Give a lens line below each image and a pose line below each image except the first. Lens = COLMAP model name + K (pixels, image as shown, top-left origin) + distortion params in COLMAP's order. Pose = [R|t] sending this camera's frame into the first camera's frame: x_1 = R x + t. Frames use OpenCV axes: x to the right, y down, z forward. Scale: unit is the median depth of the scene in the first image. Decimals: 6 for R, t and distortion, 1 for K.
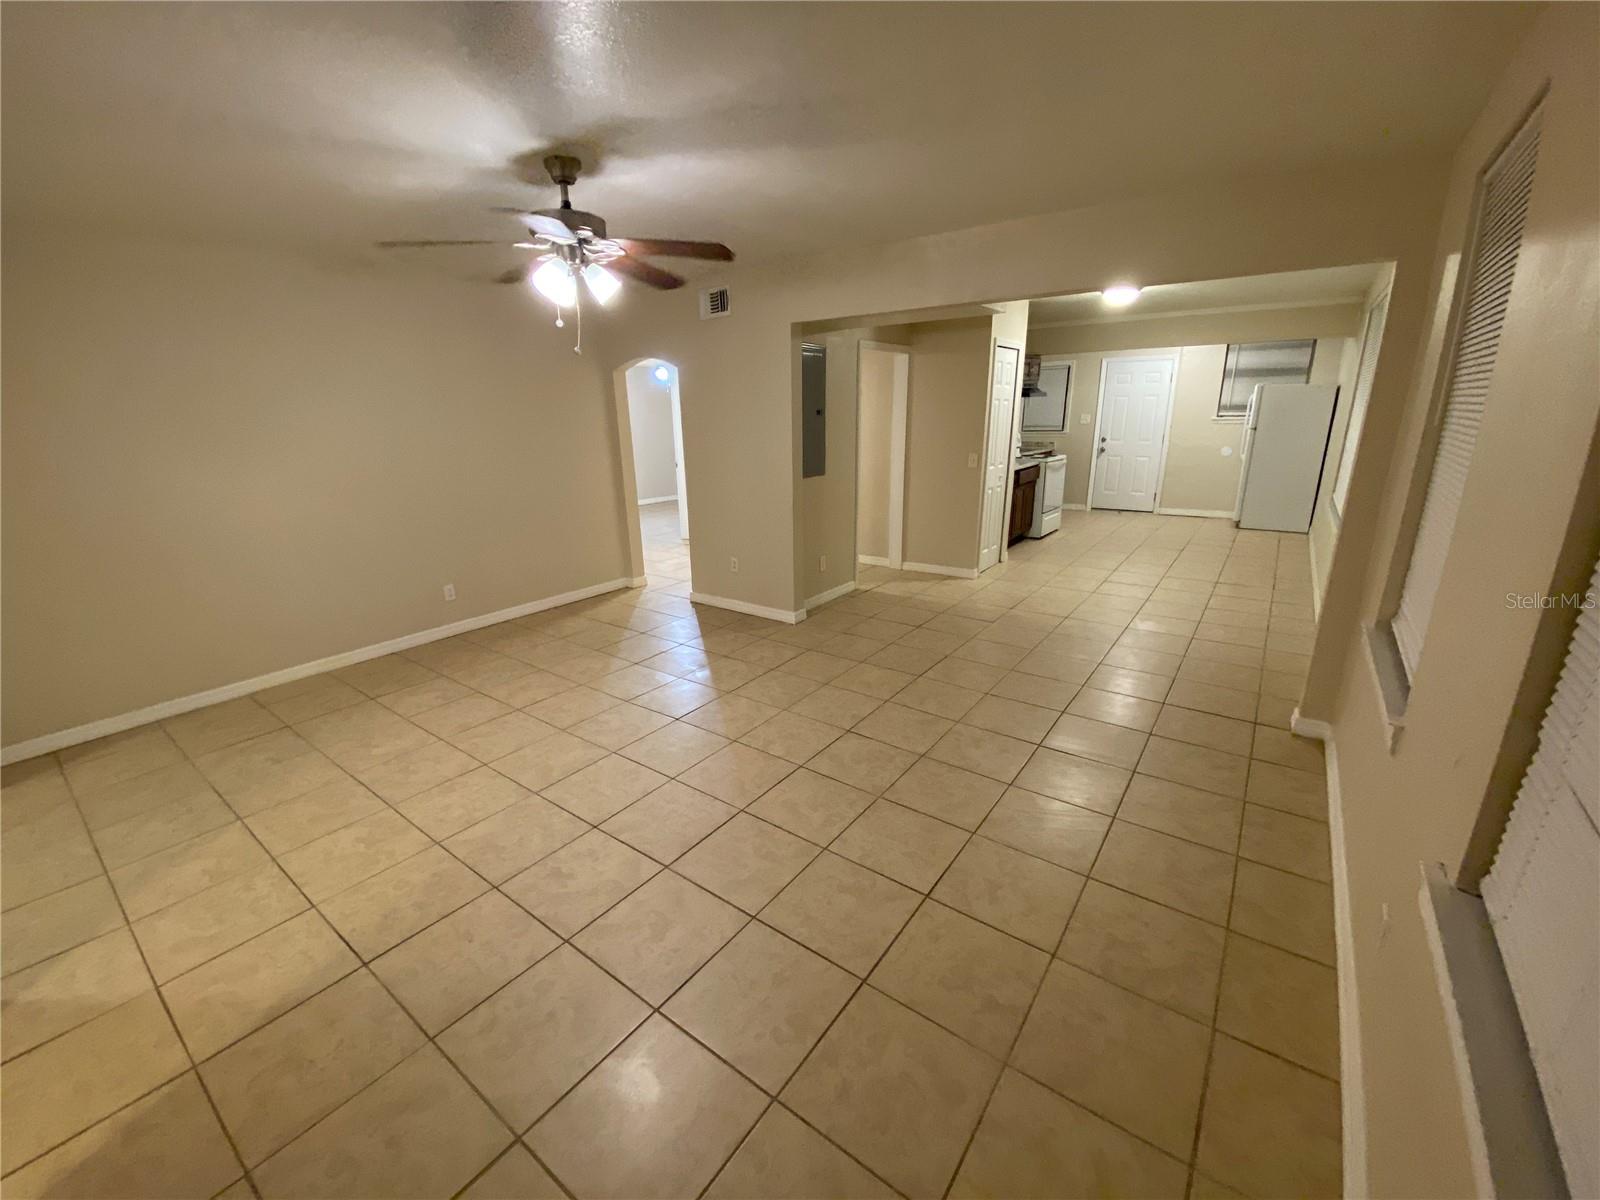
lens RADIAL K [[657.6, 0, 810.8], [0, 657.6, 586.5], [0, 0, 1]] dist [0.001813, -0.000295]
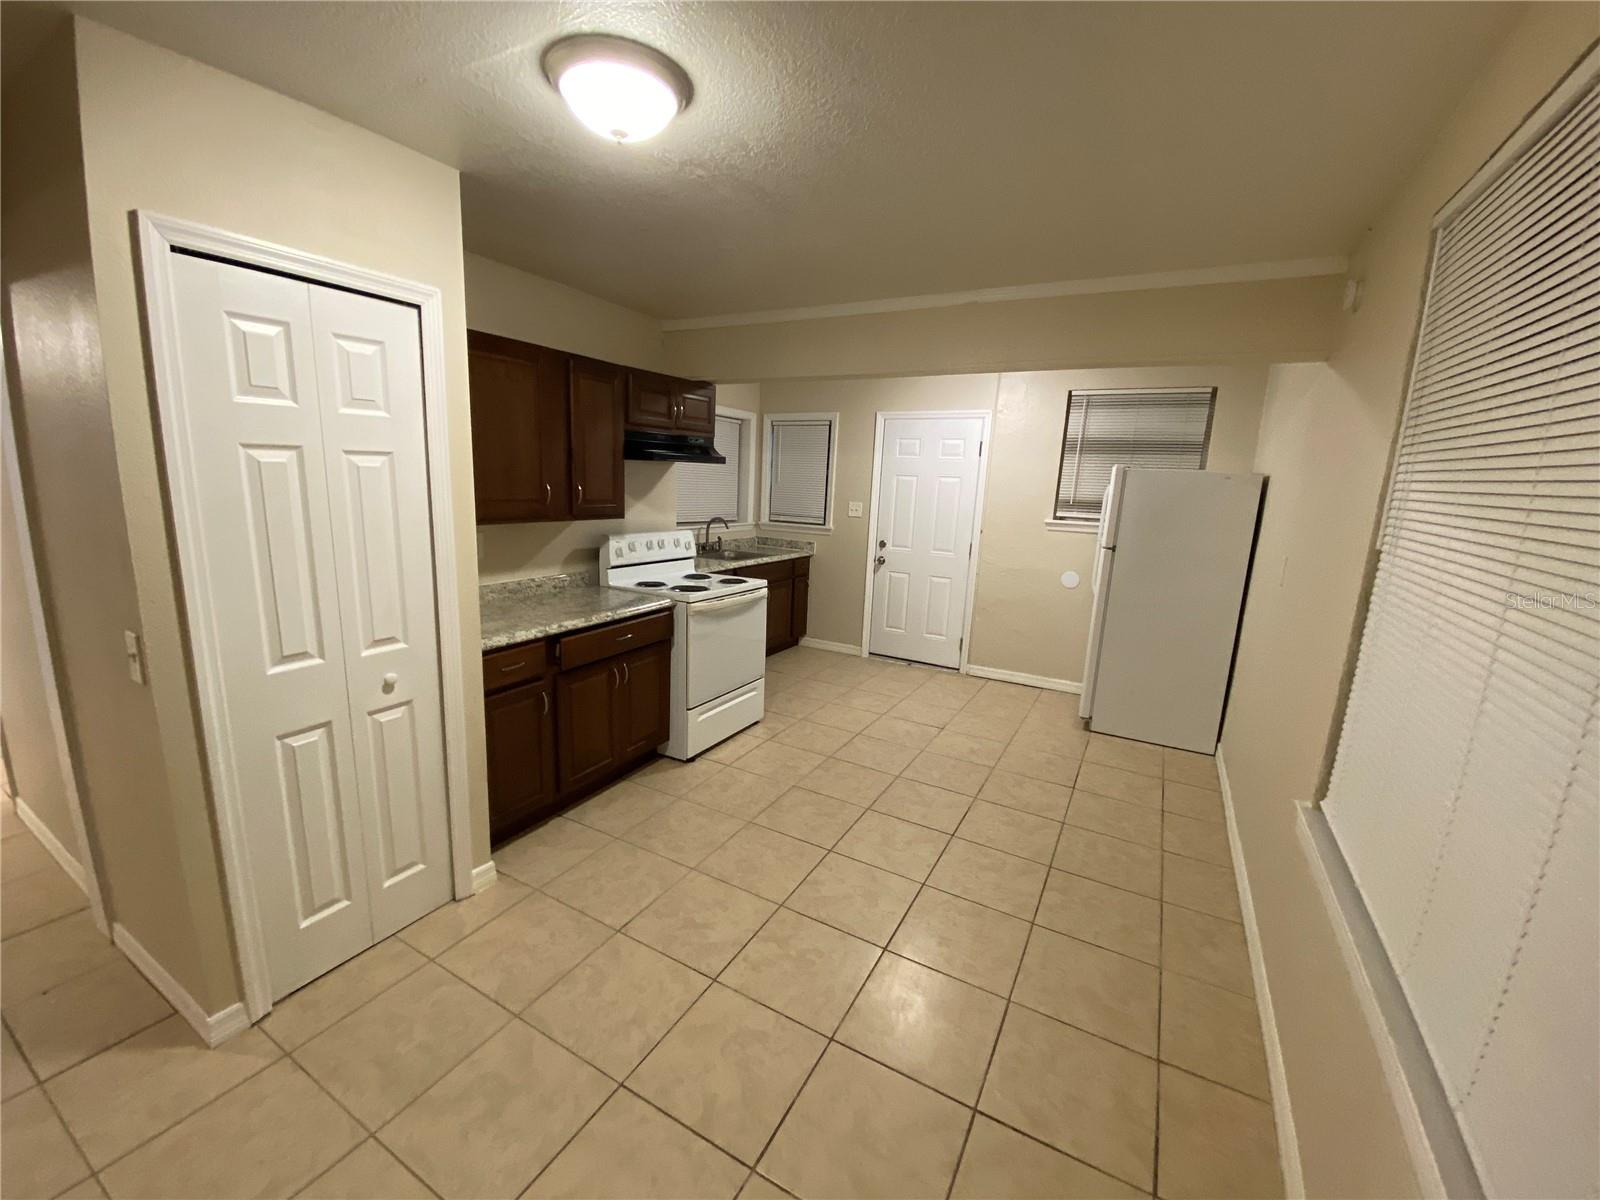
lens RADIAL K [[657.6, 0, 786.9], [0, 657.6, 596.6], [0, 0, 1]] dist [0.001813, -0.000295]
pose [[0.992453, 0.036909, 0.116936, 0.329957], [-0.026847, 0.995891, -0.086487, -0.138068], [-0.119647, 0.082695, 0.989366, 0.478062]]
